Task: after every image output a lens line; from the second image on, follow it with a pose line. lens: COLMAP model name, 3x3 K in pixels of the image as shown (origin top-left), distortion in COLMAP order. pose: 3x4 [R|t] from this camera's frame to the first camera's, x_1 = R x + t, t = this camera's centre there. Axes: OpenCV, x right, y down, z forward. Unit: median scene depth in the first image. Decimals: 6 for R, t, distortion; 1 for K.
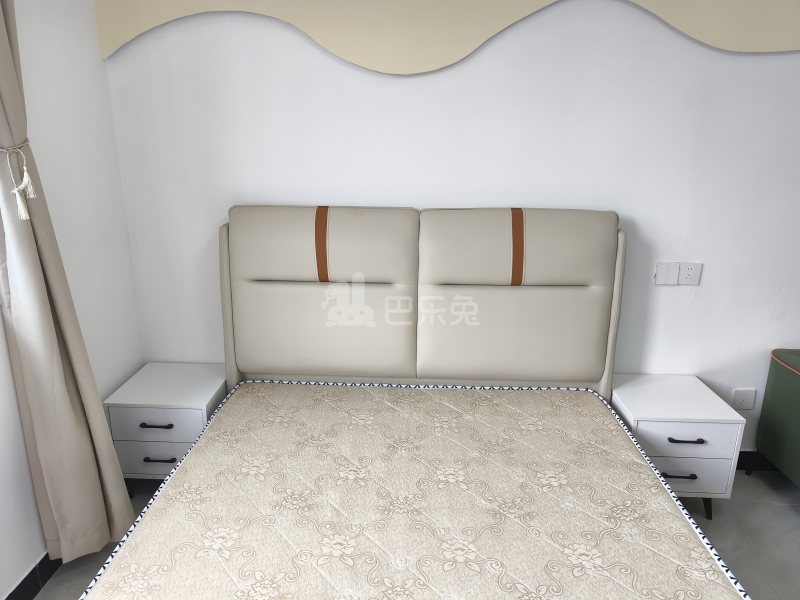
lens RADIAL K [[568.1, 0, 395.3], [0, 568.1, 303.7], [0, 0, 1]] dist [-0.001224, 0.000213]
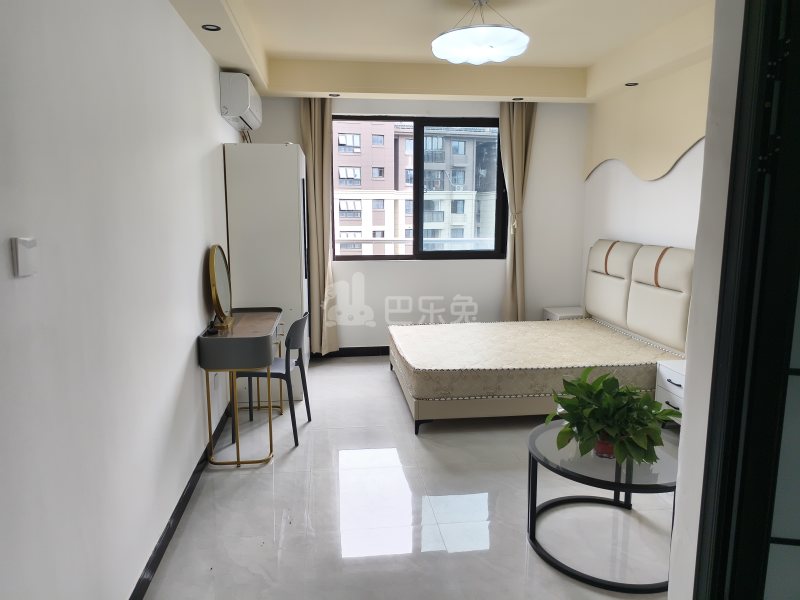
lens RADIAL K [[568.1, 0, 395.3], [0, 568.1, 303.7], [0, 0, 1]] dist [-0.001224, 0.000213]
pose [[0.162433, 0.151151, -0.975074, 1.894906], [-0.267583, 0.957915, 0.103915, 0.057890], [0.949745, 0.244034, 0.196042, -0.172120]]
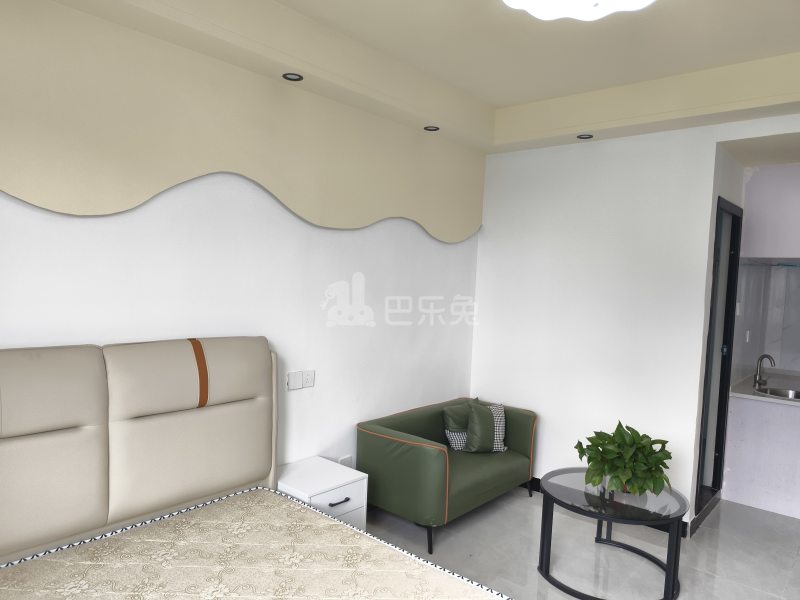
lens RADIAL K [[566.6, 0, 400.0], [0, 566.6, 300.0], [0, 0, 1]] dist [0.041742, 0.000655]
pose [[0.614807, -0.007564, 0.788641, -0.429782], [0.179196, 0.975141, -0.130344, -0.021110], [-0.768050, 0.221458, 0.600879, -0.018938]]
